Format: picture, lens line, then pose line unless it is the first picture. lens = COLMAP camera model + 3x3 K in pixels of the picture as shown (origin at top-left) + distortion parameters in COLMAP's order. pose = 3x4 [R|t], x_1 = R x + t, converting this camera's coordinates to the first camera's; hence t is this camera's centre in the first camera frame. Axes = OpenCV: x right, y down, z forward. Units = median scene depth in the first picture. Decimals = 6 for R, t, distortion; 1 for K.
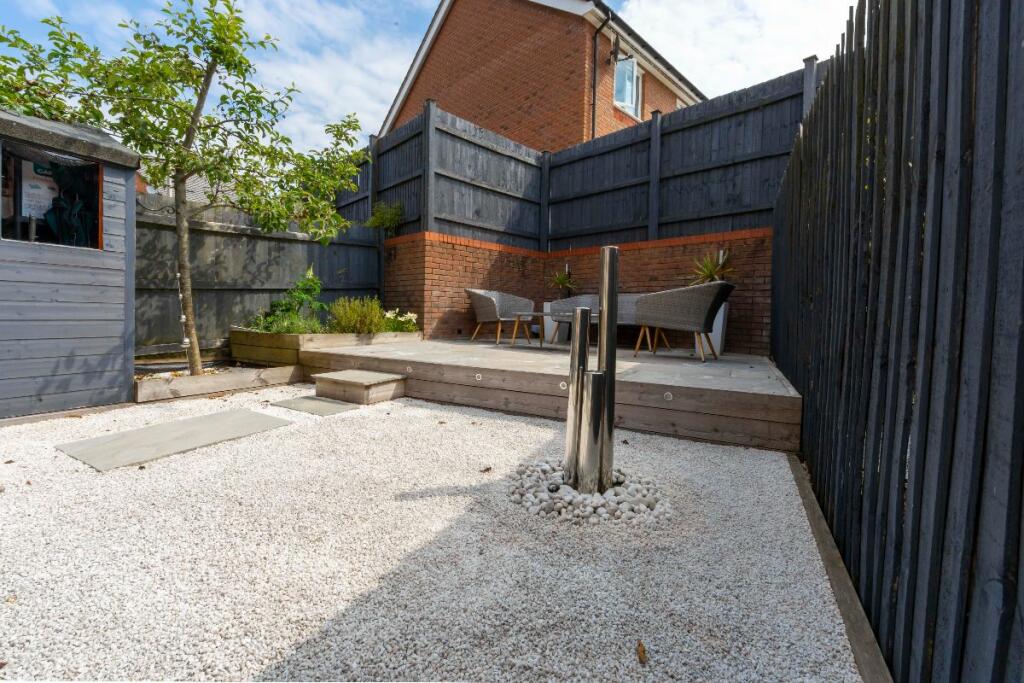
lens RADIAL K [[421.8, 0, 510.9], [0, 421.8, 330.1], [0, 0, 1]] dist [0.001306, 0.000193]
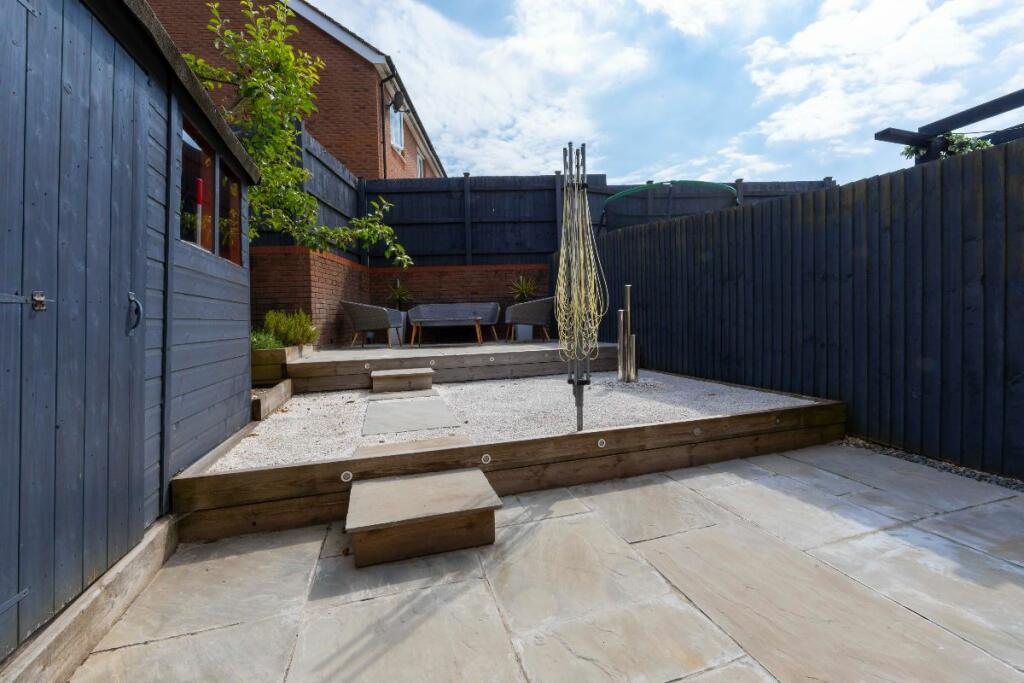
lens RADIAL K [[412.5, 0, 517.6], [0, 412.5, 337.0], [0, 0, 1]] dist [-0.002349, -0.000244]
pose [[0.691183, -0.070598, 0.719223, -0.562011], [0.072081, 0.996989, 0.028592, -0.003354], [-0.719076, 0.032080, 0.694191, -0.056867]]
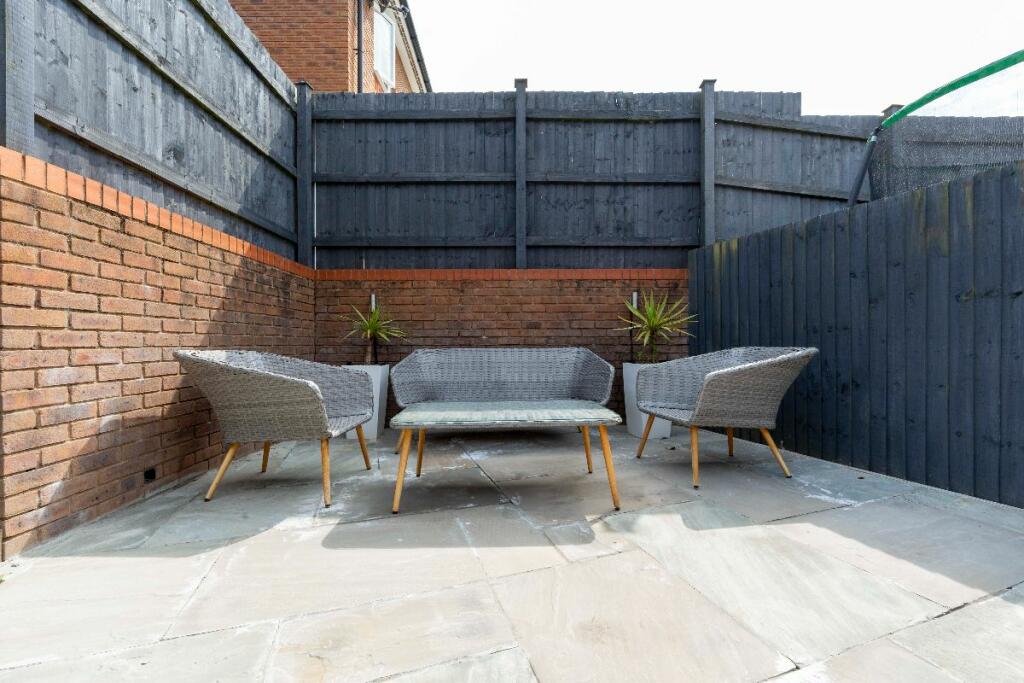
lens RADIAL K [[409.1, 0, 508.1], [0, 409.1, 344.2], [0, 0, 1]] dist [-0.002670, -0.000215]
pose [[0.687401, -0.030276, 0.725647, -0.164393], [0.051064, 0.998673, -0.006706, -0.088756], [-0.724481, 0.041664, 0.688034, 0.574915]]
